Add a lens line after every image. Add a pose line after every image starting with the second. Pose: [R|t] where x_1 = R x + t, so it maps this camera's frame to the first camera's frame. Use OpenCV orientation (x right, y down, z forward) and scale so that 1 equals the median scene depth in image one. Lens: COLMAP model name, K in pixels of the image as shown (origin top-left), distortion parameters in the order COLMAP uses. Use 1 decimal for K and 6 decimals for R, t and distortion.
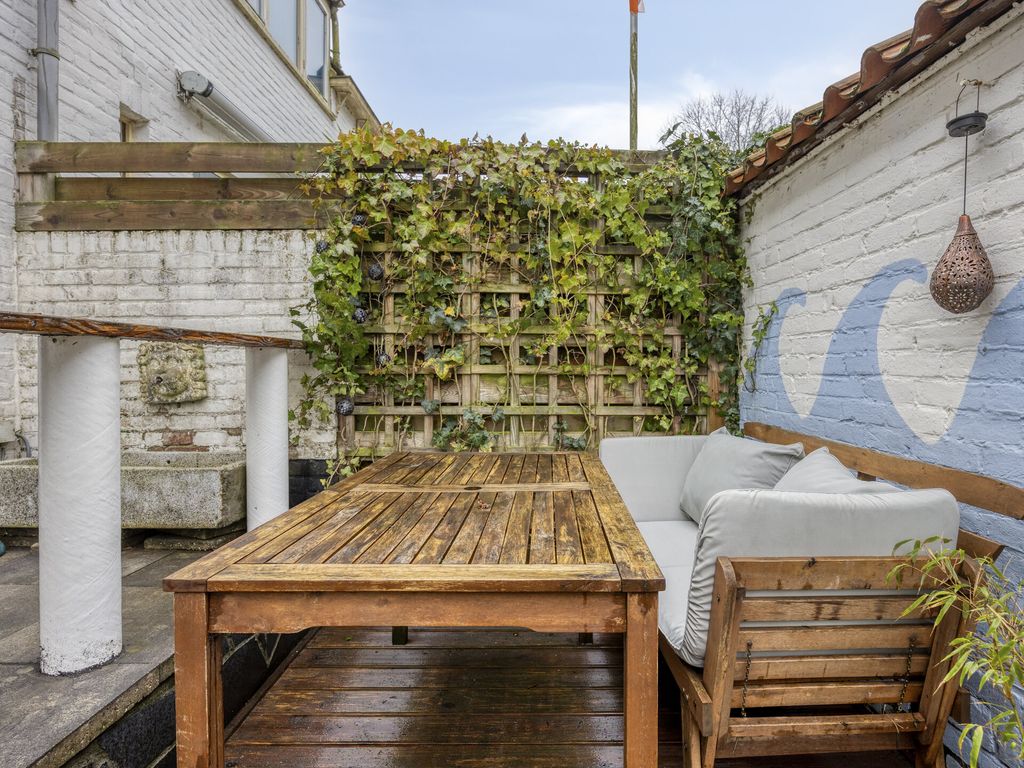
lens RADIAL K [[644.6, 0, 512.5], [0, 644.6, 358.7], [0, 0, 1]] dist [-0.002984, -0.001348]
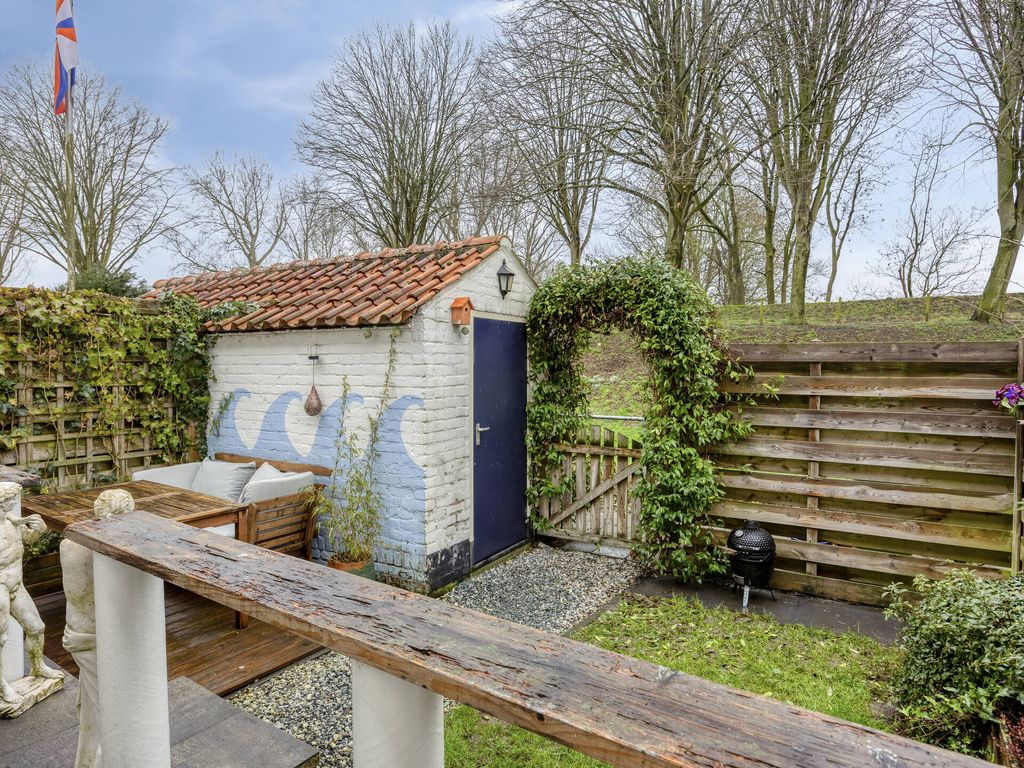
lens RADIAL K [[579.5, 0, 512.0], [0, 579.5, 384.0], [0, 0, 1]] dist [-0.011081, 0.000839]
pose [[0.582672, -0.027533, 0.812241, -0.486975], [0.009030, 0.999584, 0.027406, -0.137903], [-0.812657, -0.008635, 0.582678, -0.679787]]
